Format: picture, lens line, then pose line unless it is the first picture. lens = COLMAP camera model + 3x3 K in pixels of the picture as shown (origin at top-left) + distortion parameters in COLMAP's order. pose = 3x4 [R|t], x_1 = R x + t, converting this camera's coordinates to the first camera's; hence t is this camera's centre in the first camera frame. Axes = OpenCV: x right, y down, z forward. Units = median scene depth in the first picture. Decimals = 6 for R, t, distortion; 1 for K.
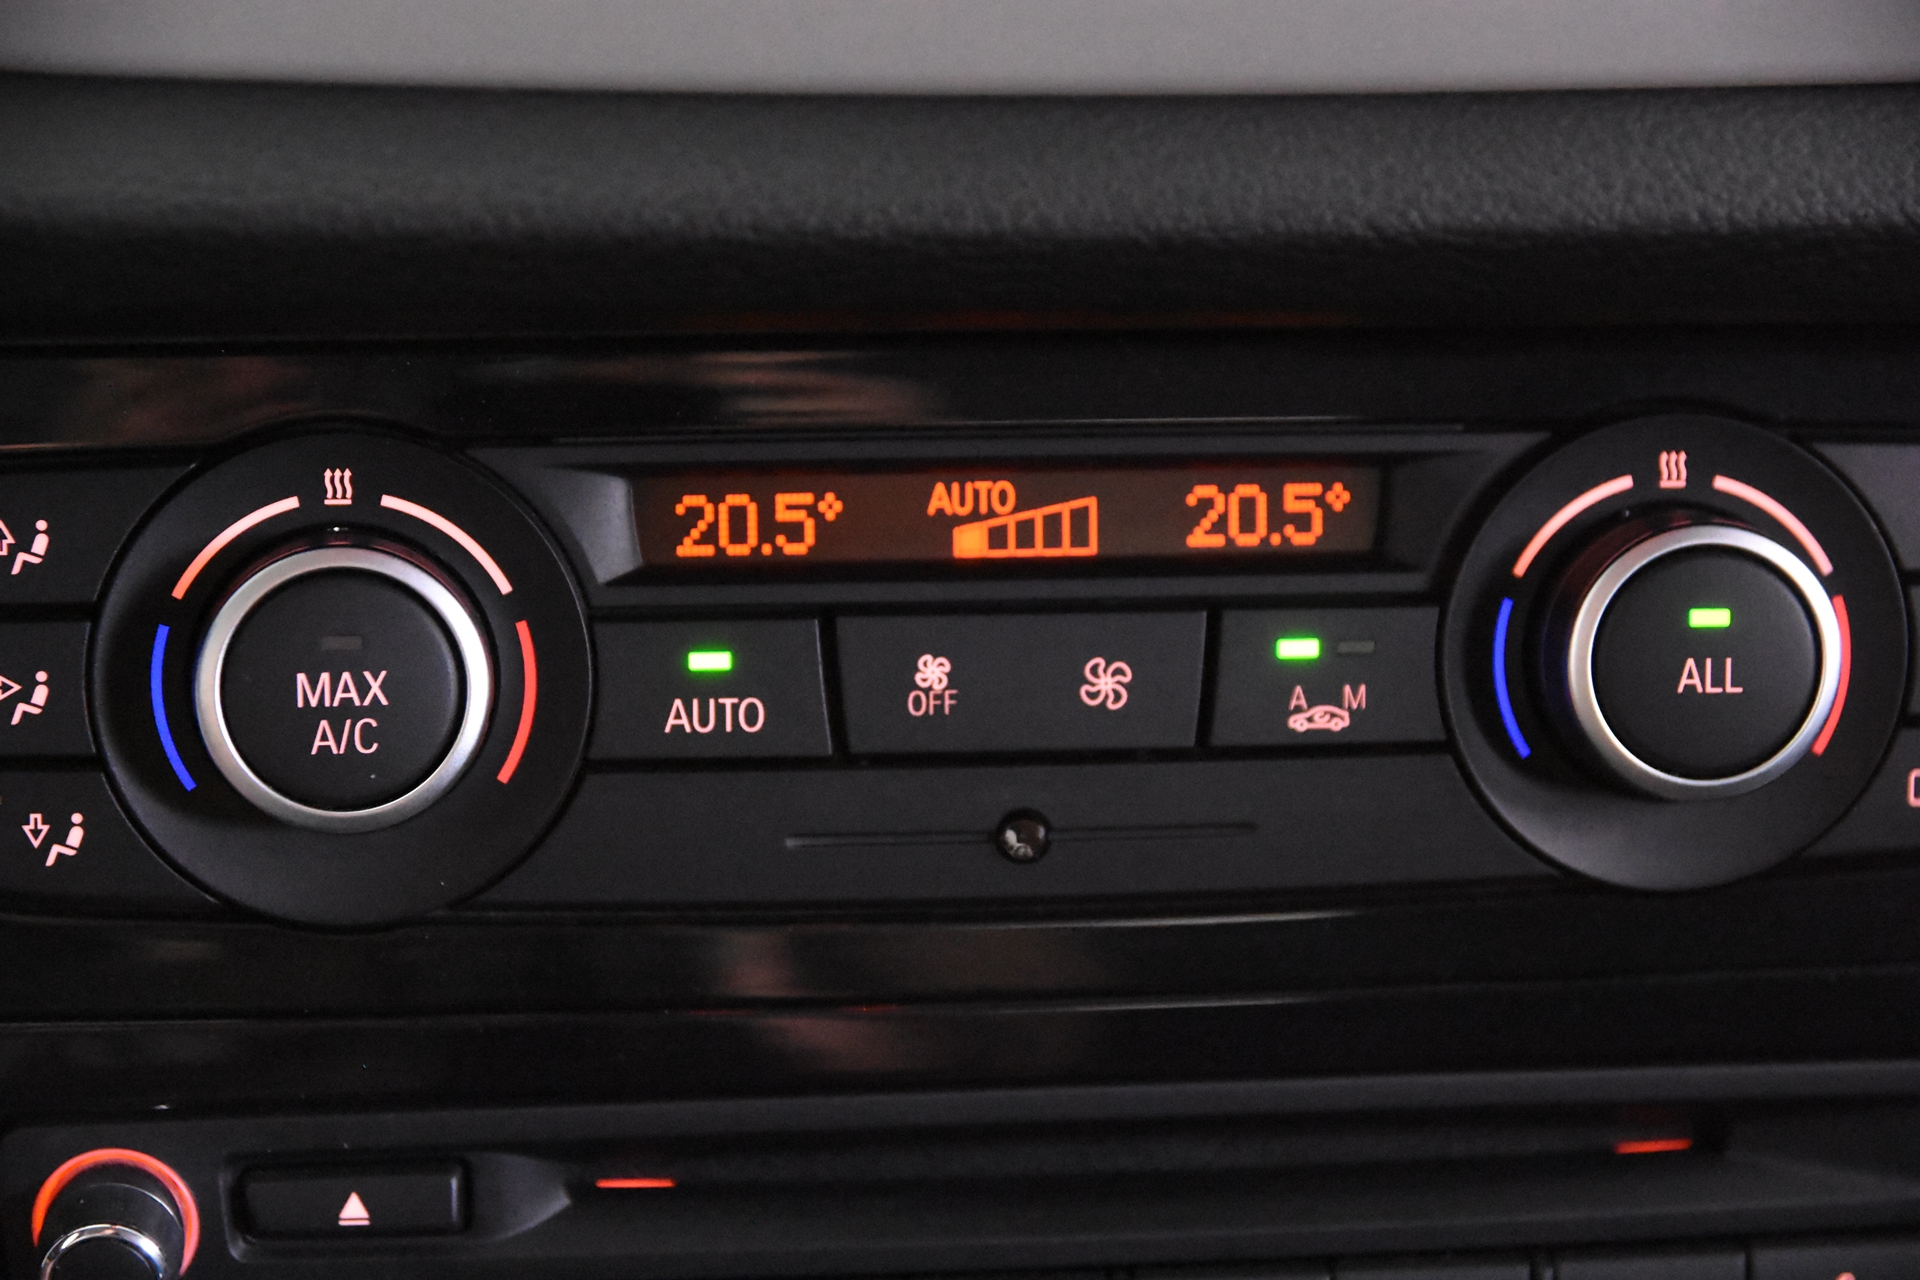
lens RADIAL K [[4415.5, 0, 978.8], [0, 4415.5, 634.5], [0, 0, 1]] dist [0.093589, 0.000000]
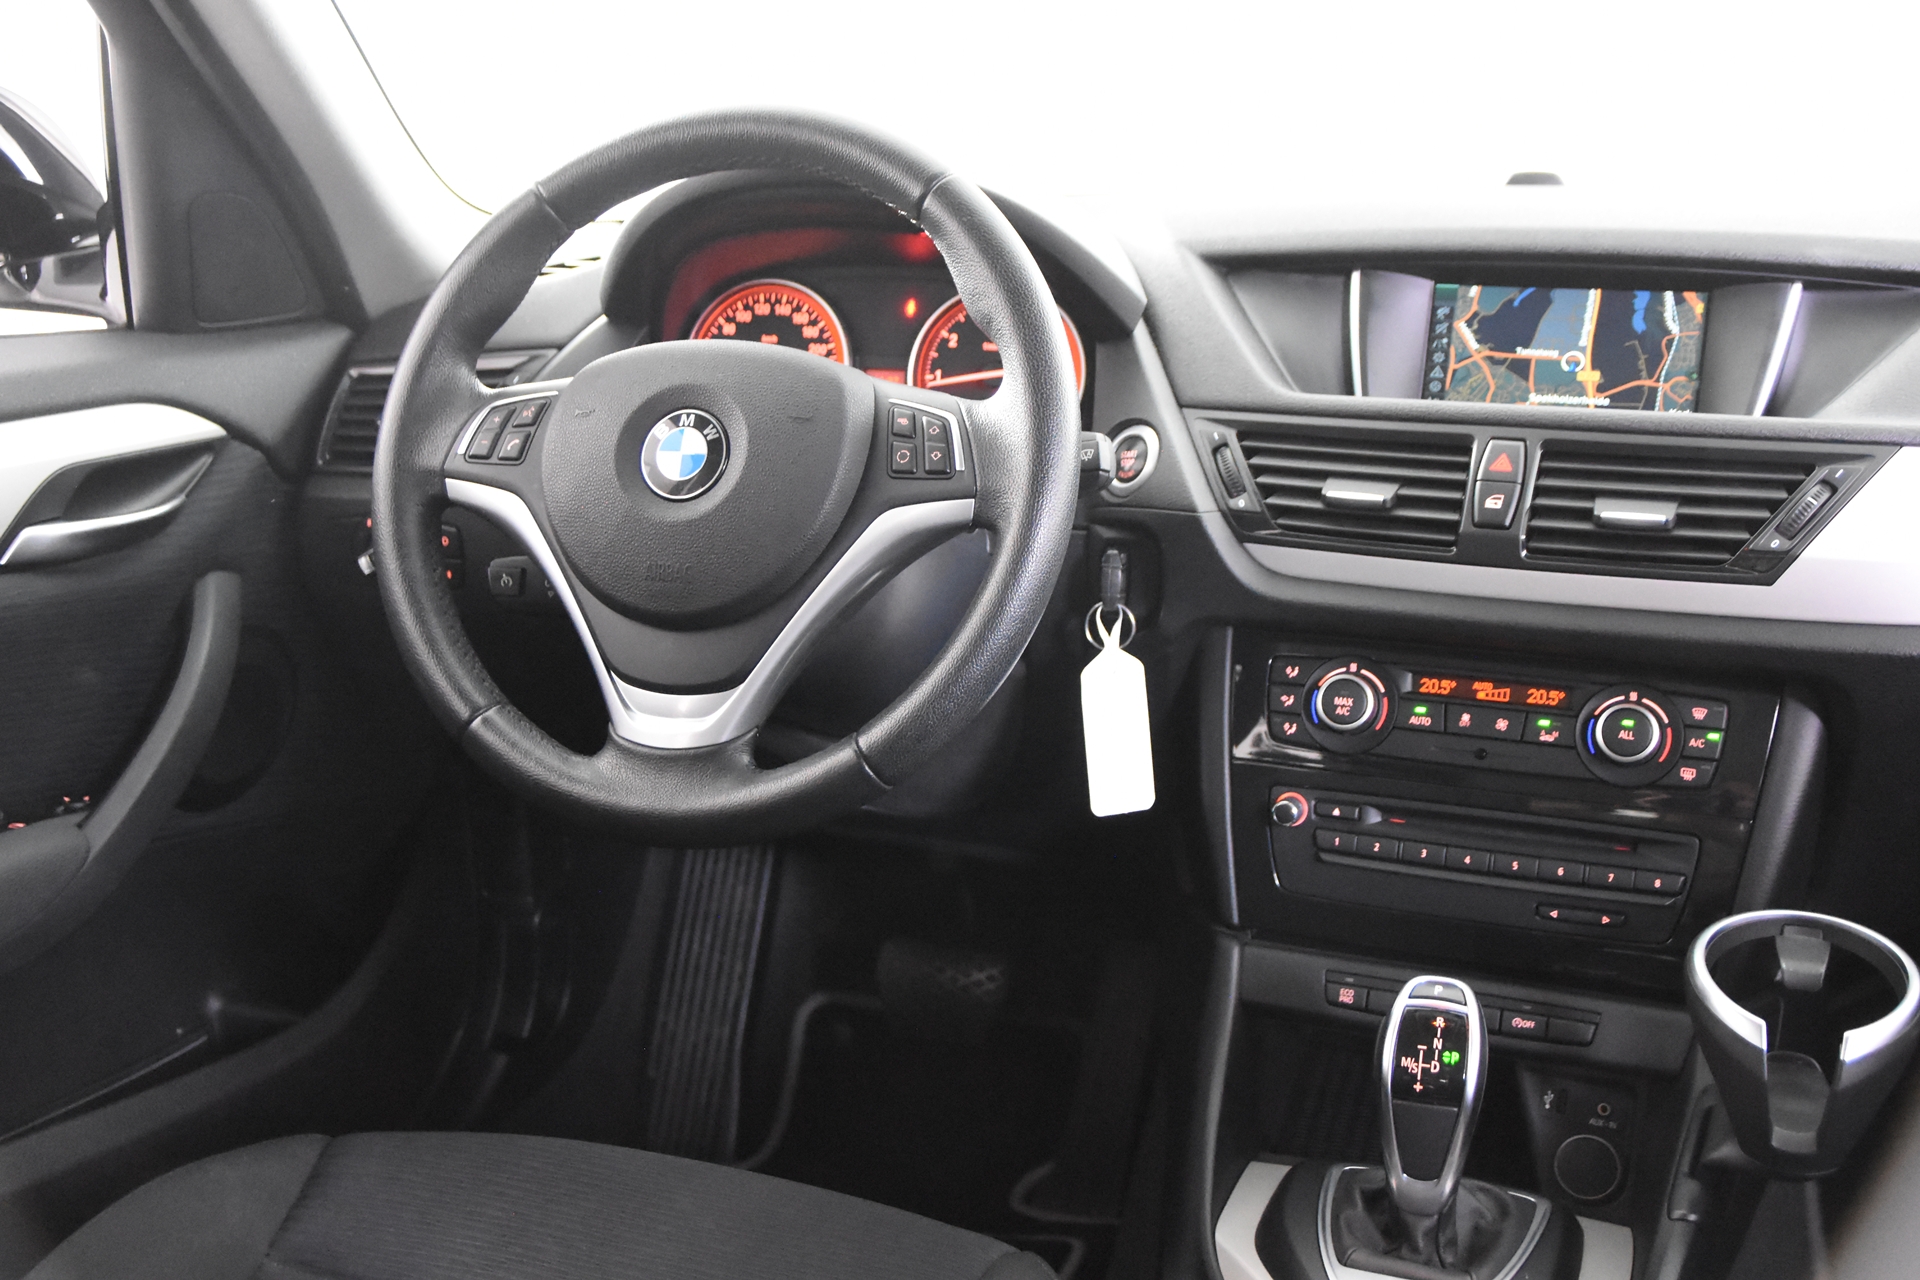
lens RADIAL K [[2116.2, 0, 948.0], [0, 2116.2, 638.4], [0, 0, 1]] dist [0.010047, 0.000000]
pose [[0.861333, 0.087420, -0.500462, 0.654336], [-0.186380, 0.970773, -0.151202, 0.380563], [0.472617, 0.223512, 0.852453, -1.273481]]
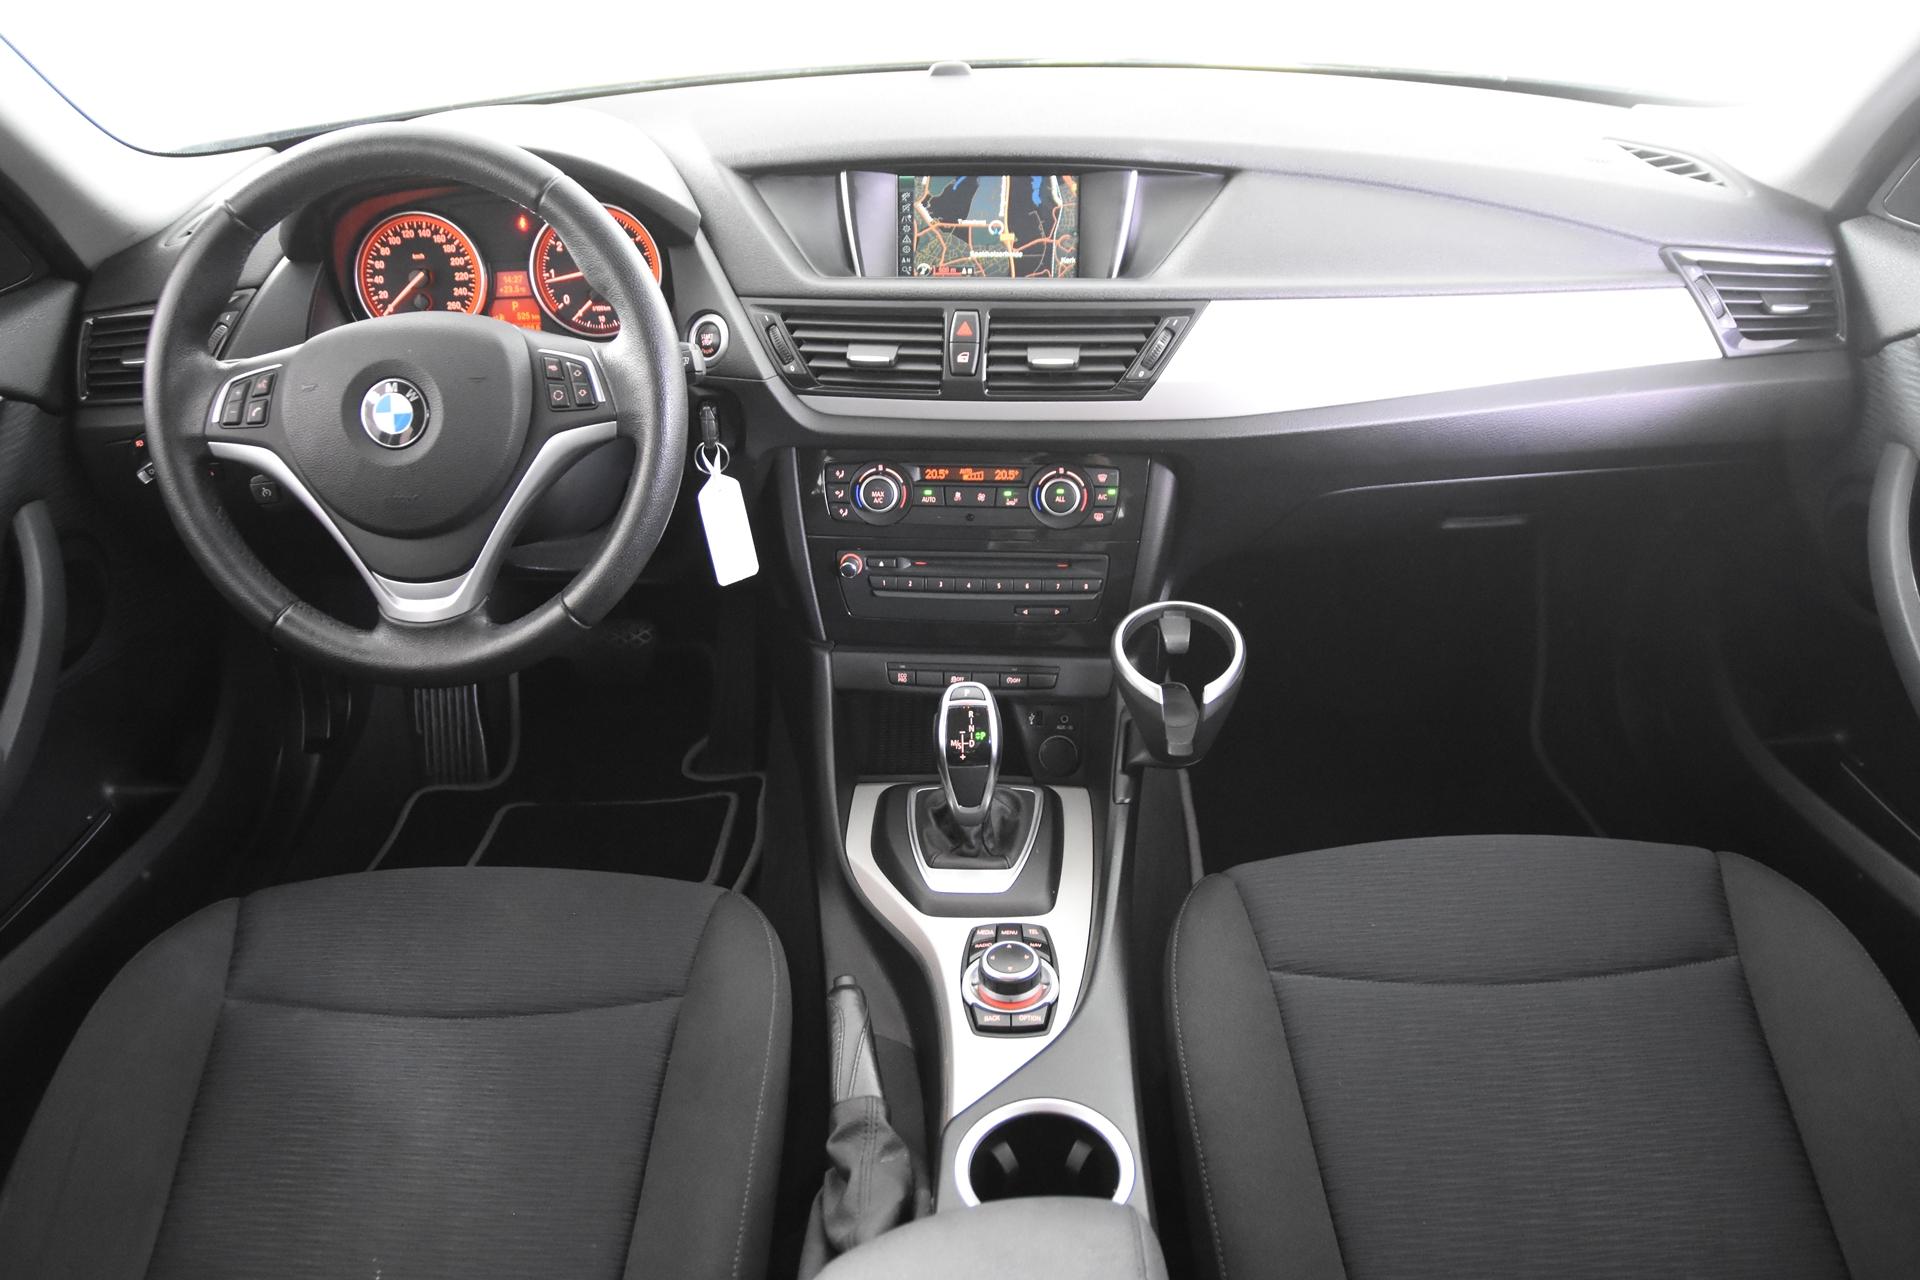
lens RADIAL K [[1465.5, 0, 975.4], [0, 1465.5, 642.5], [0, 0, 1]] dist [-0.128334, 0.095223]
pose [[0.975661, 0.056800, -0.211799, 0.547822], [-0.033926, 0.993340, 0.110112, -0.016718], [0.216643, -0.100247, 0.971090, -1.392803]]
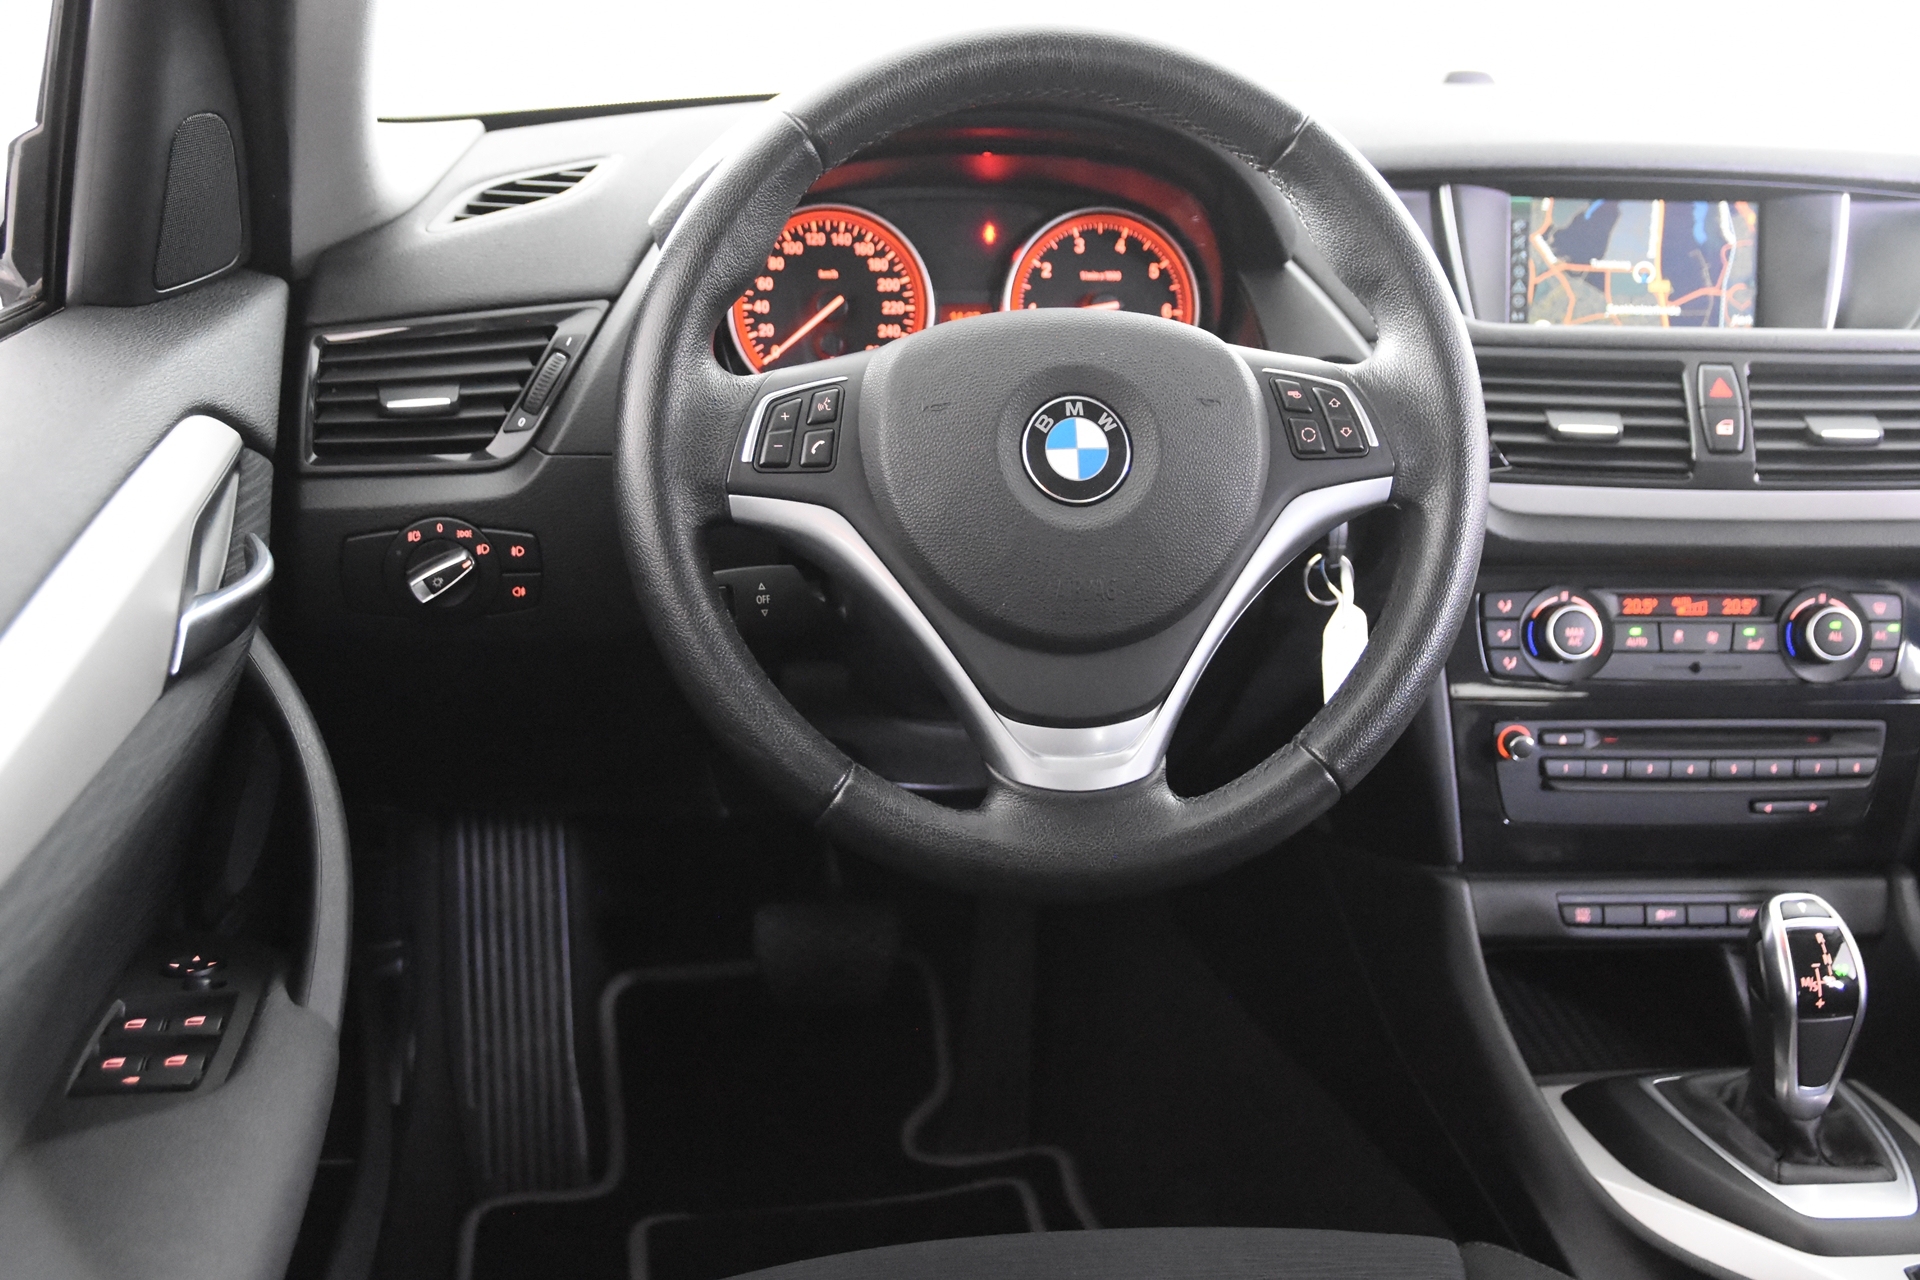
lens RADIAL K [[2116.2, 0, 971.4], [0, 2116.2, 644.8], [0, 0, 1]] dist [0.010047, 0.000000]
pose [[0.999205, 0.012861, -0.037737, -0.722427], [-0.016712, 0.994483, -0.103561, 0.282660], [0.036197, 0.104109, 0.993907, -1.428863]]
